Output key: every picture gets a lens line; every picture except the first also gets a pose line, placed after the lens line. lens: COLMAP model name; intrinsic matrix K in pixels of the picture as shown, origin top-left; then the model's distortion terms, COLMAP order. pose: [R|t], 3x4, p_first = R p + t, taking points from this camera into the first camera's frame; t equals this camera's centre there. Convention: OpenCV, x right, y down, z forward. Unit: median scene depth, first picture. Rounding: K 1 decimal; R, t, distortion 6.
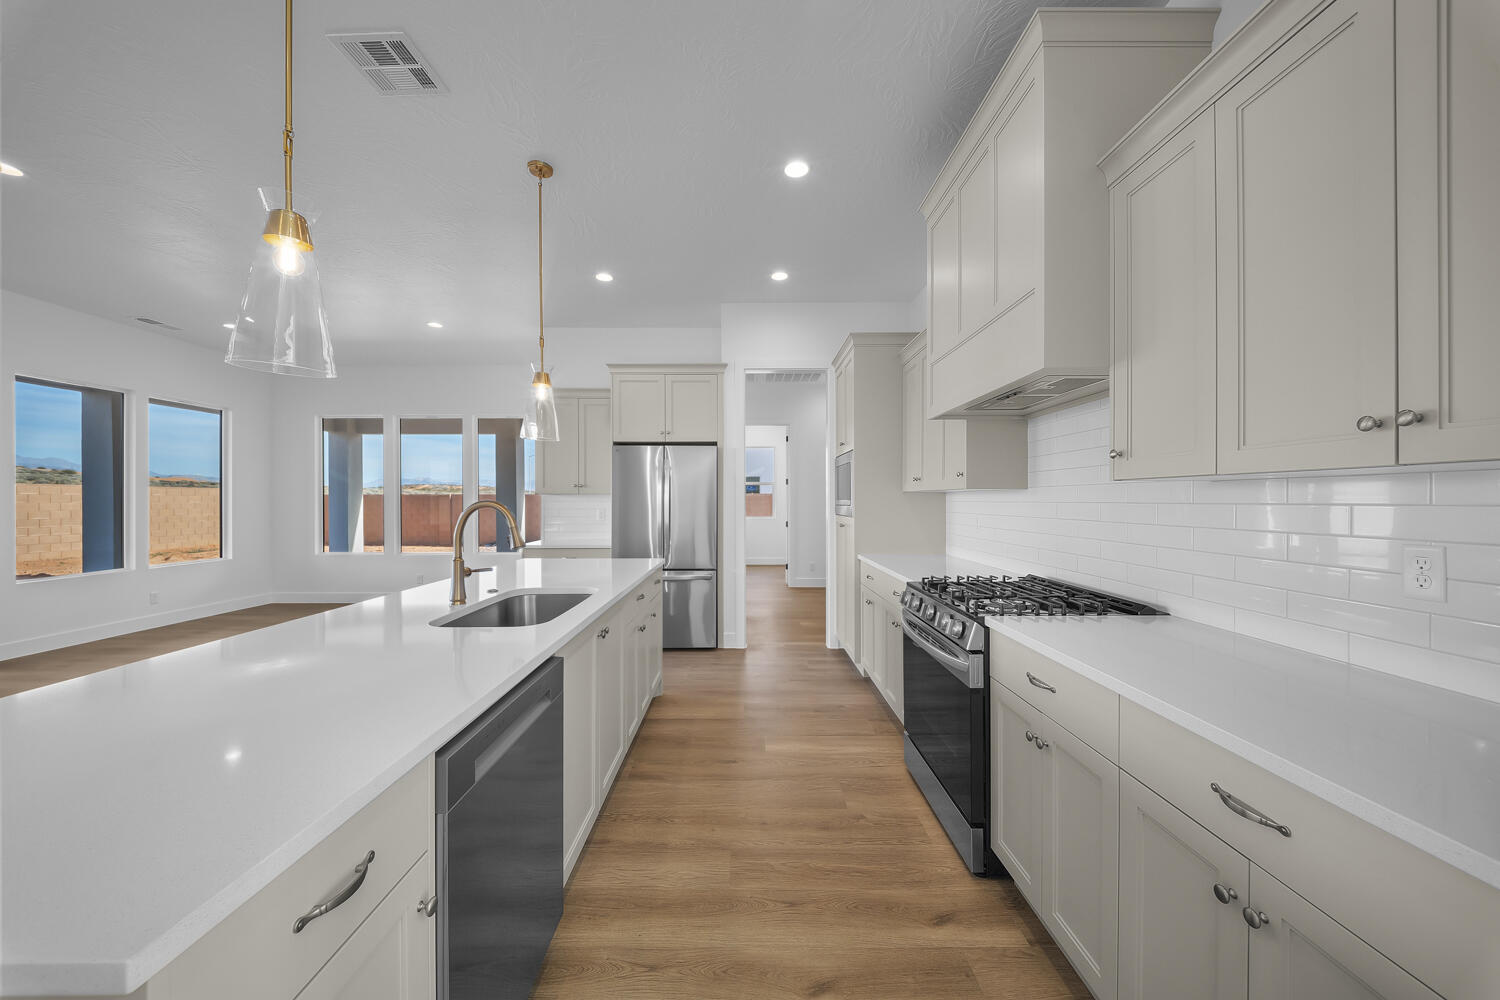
lens RADIAL K [[518.7, 0, 745.6], [0, 518.7, 502.7], [0, 0, 1]] dist [0.007823, -0.006781]
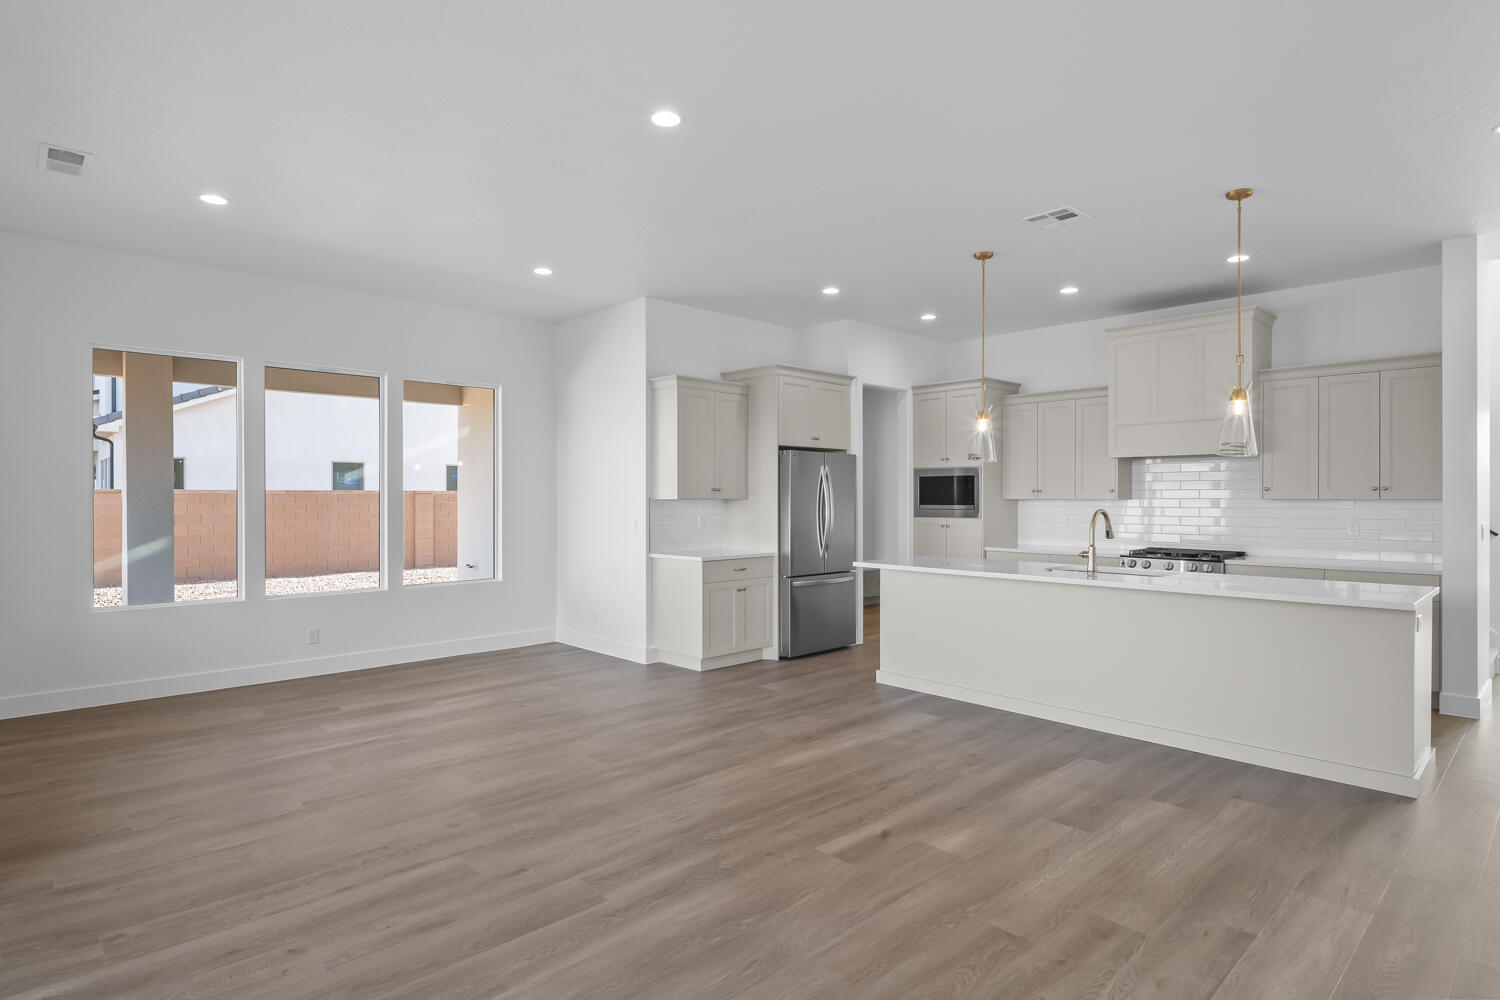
lens RADIAL K [[790.0, 0, 745.4], [0, 790.0, 501.0], [0, 0, 1]] dist [0.018599, -0.014546]
pose [[0.725846, -0.001613, 0.687855, -1.328005], [0.002317, 0.999997, -0.000099, -0.014425], [-0.687853, 0.001666, 0.725848, -0.020115]]
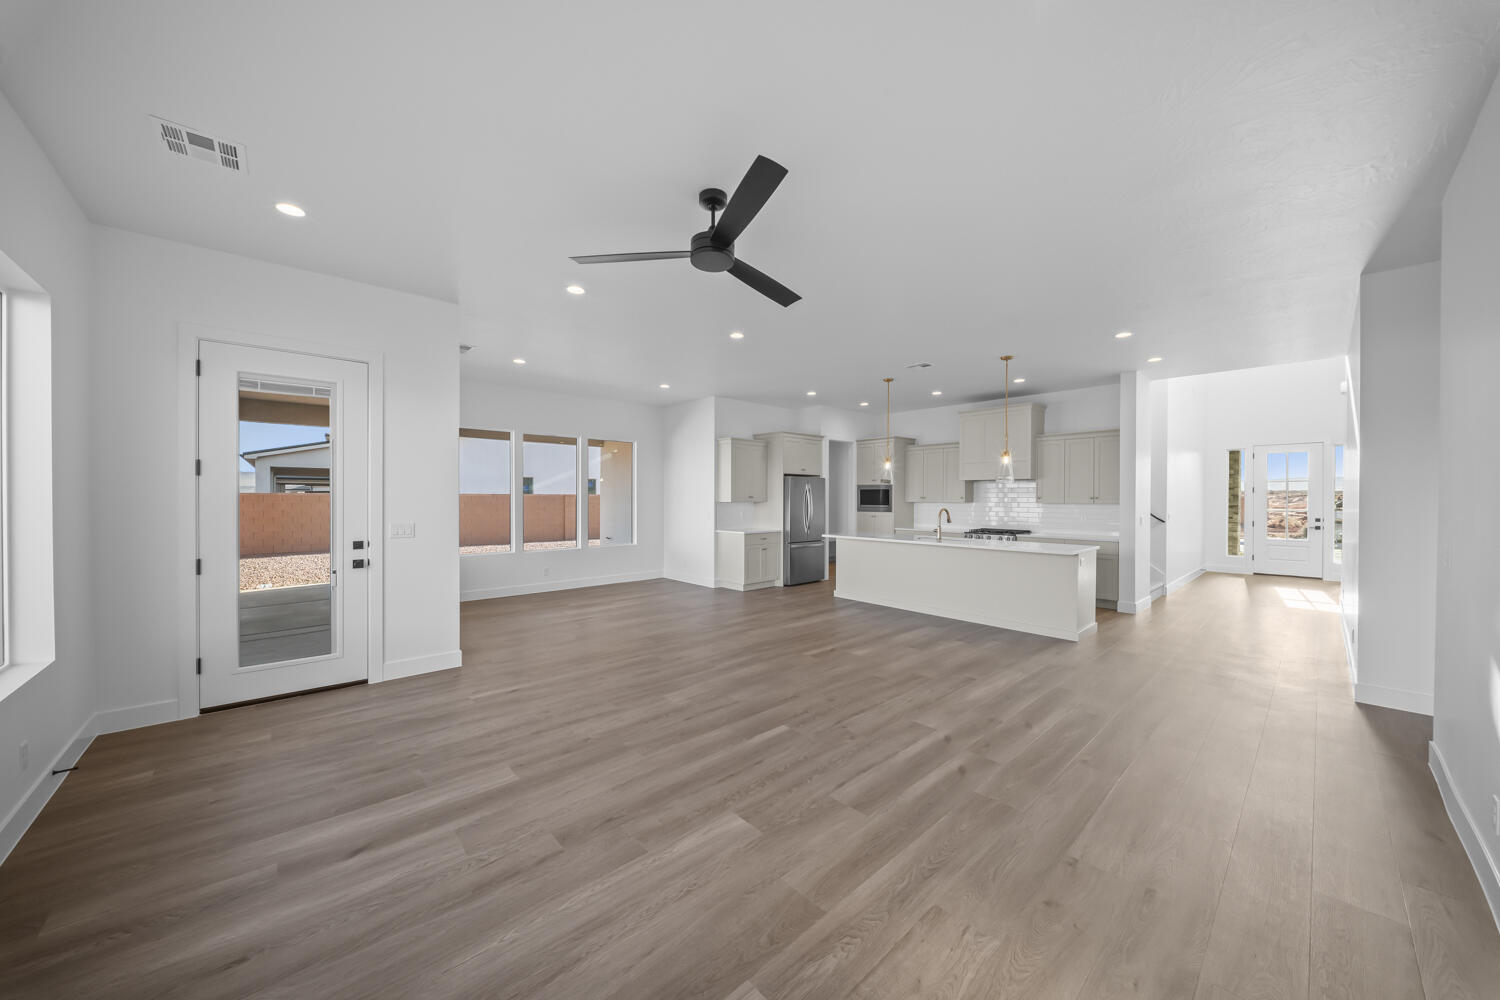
lens RADIAL K [[518.7, 0, 745.6], [0, 518.7, 502.7], [0, 0, 1]] dist [0.007823, -0.006781]
pose [[0.741619, -0.003398, 0.670813, -1.603517], [-0.000483, 0.999984, 0.005600, -0.025453], [-0.670822, -0.004477, 0.741605, -0.267048]]
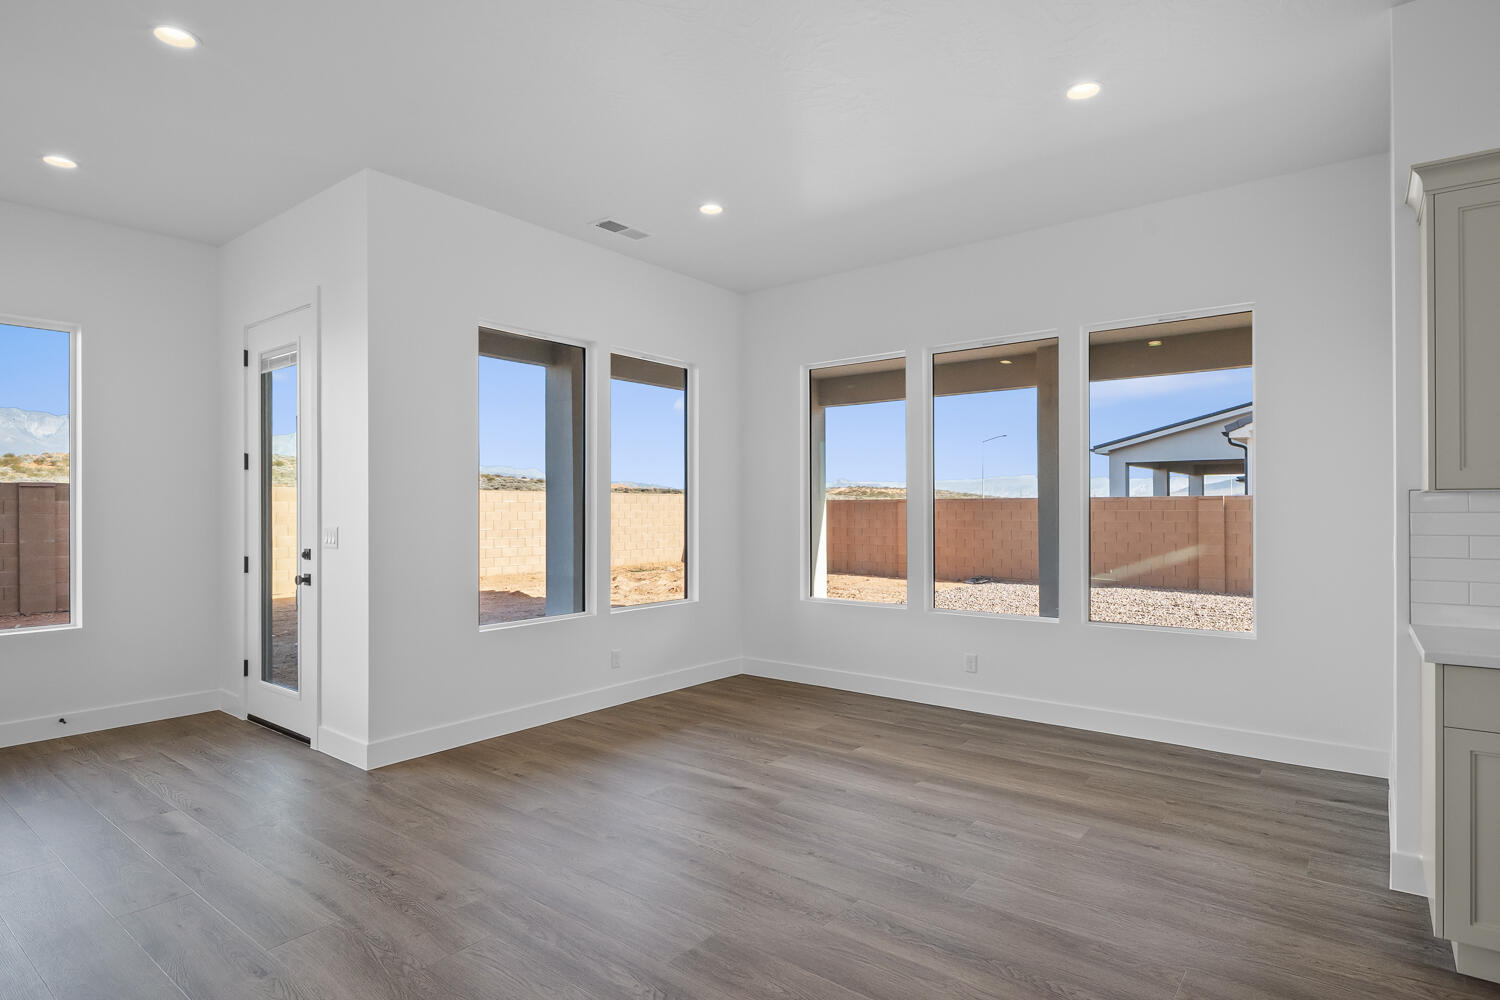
lens RADIAL K [[799.3, 0, 740.1], [0, 799.3, 504.6], [0, 0, 1]] dist [0.017842, -0.014952]
pose [[0.780100, -0.004738, -0.625637, -0.467086], [-0.000592, 0.999965, -0.008312, -0.002875], [0.625655, 0.006855, 0.780070, 0.369306]]
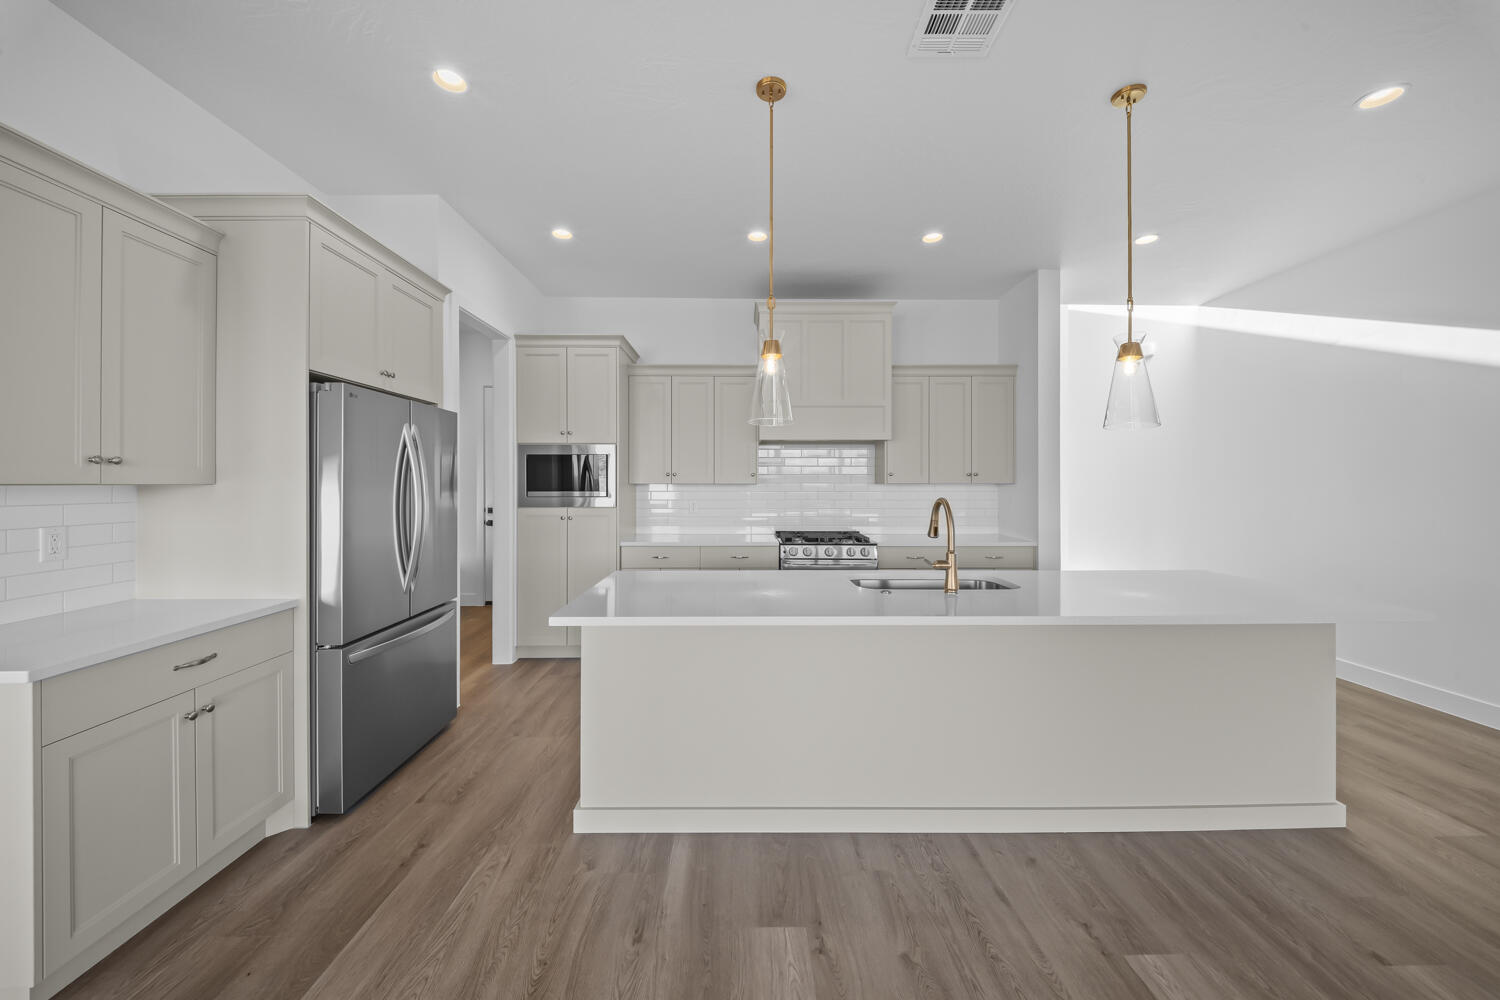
lens RADIAL K [[526.7, 0, 743.6], [0, 526.7, 486.1], [0, 0, 1]] dist [0.005781, -0.005562]
pose [[-0.008979, -0.005021, 0.999947, -0.730898], [0.004368, 0.999978, 0.005061, -0.017341], [-0.999950, 0.004413, -0.008957, 0.635650]]
